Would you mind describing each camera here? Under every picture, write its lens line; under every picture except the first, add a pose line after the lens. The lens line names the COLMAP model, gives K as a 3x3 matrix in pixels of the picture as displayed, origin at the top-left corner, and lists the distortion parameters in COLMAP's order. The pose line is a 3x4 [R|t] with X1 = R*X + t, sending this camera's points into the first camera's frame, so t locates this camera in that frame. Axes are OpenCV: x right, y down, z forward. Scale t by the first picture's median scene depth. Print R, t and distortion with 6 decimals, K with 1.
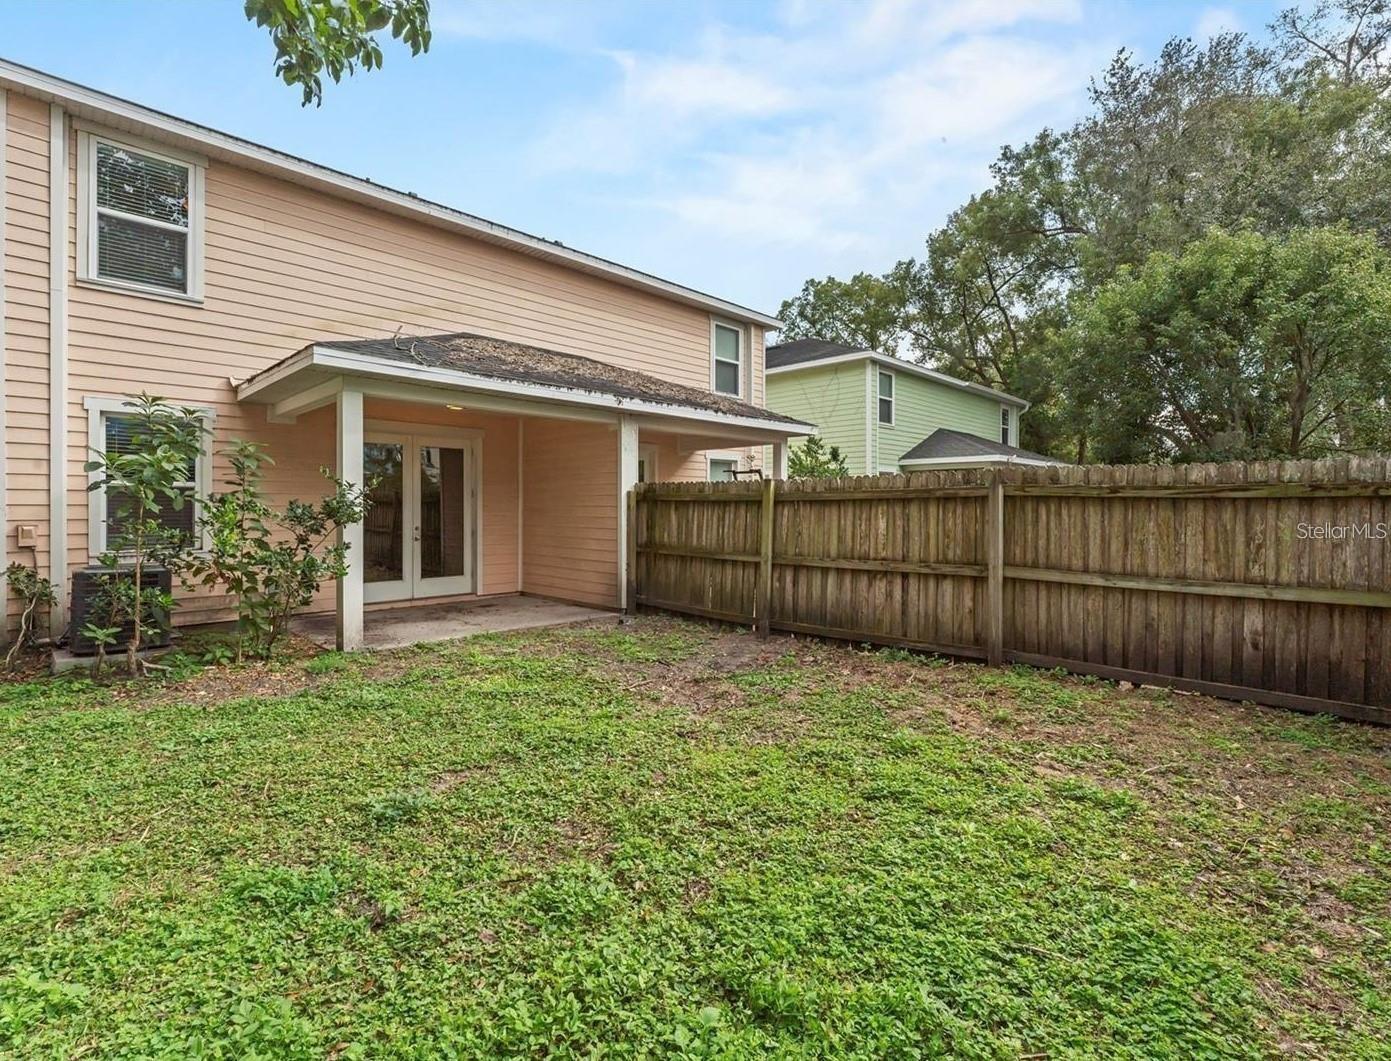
lens RADIAL K [[657.5, 0, 718.5], [0, 657.5, 510.2], [0, 0, 1]] dist [0.002716, -0.002128]
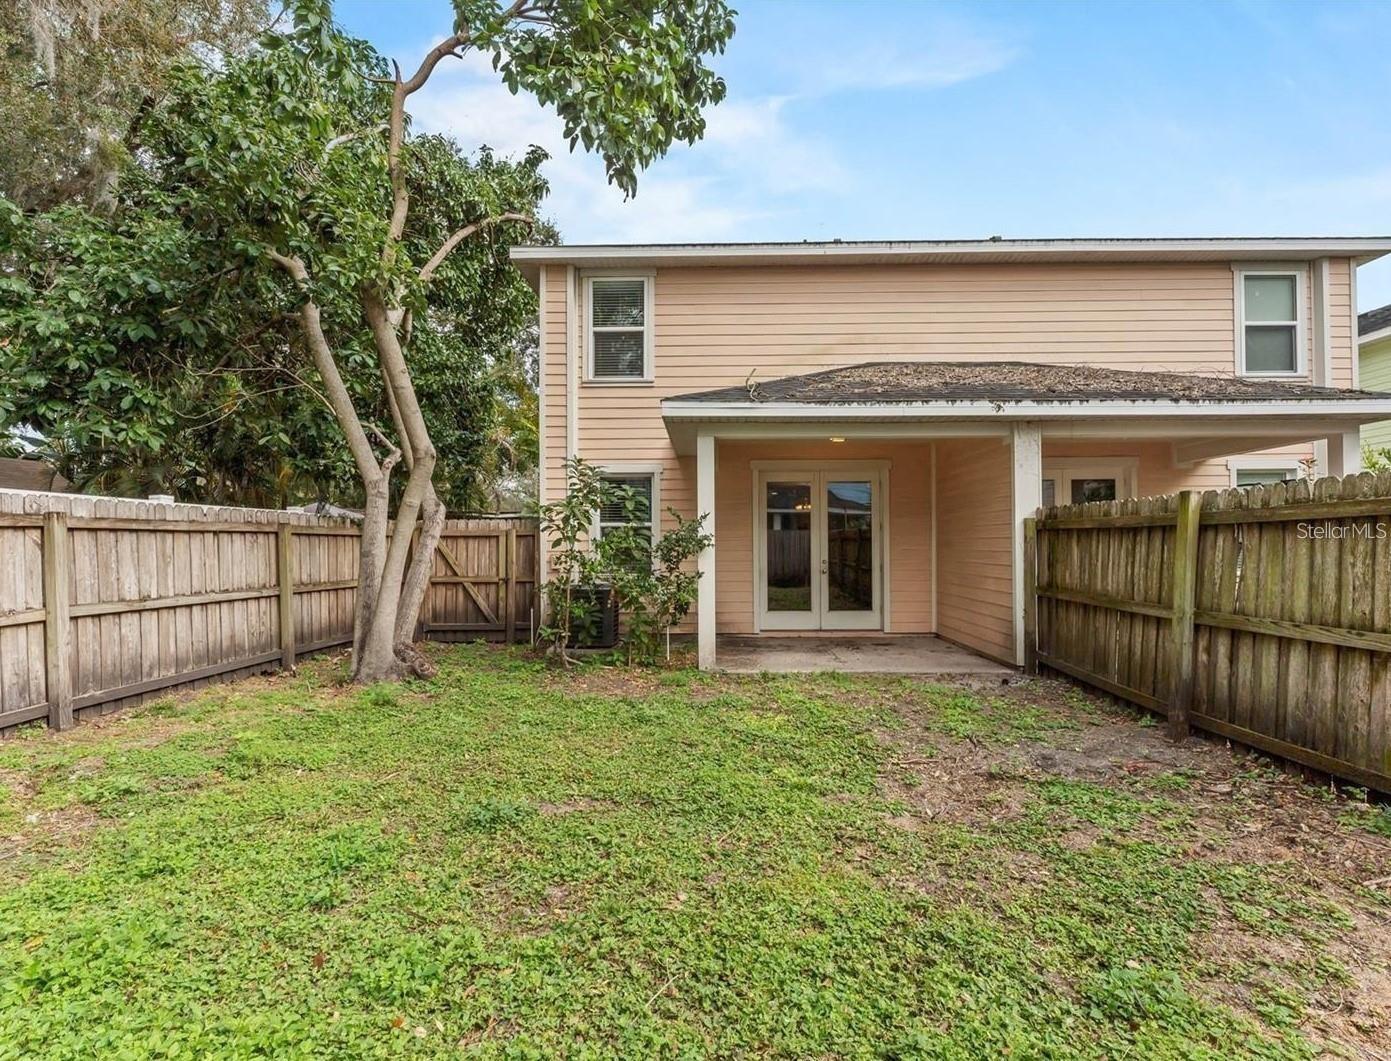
lens RADIAL K [[657.5, 0, 696.0], [0, 657.5, 535.6], [0, 0, 1]] dist [0.002716, -0.002128]
pose [[0.677690, -0.013861, -0.735217, 0.188937], [0.001635, 0.999848, -0.017343, 0.005166], [0.735346, 0.010551, 0.677610, 0.180527]]
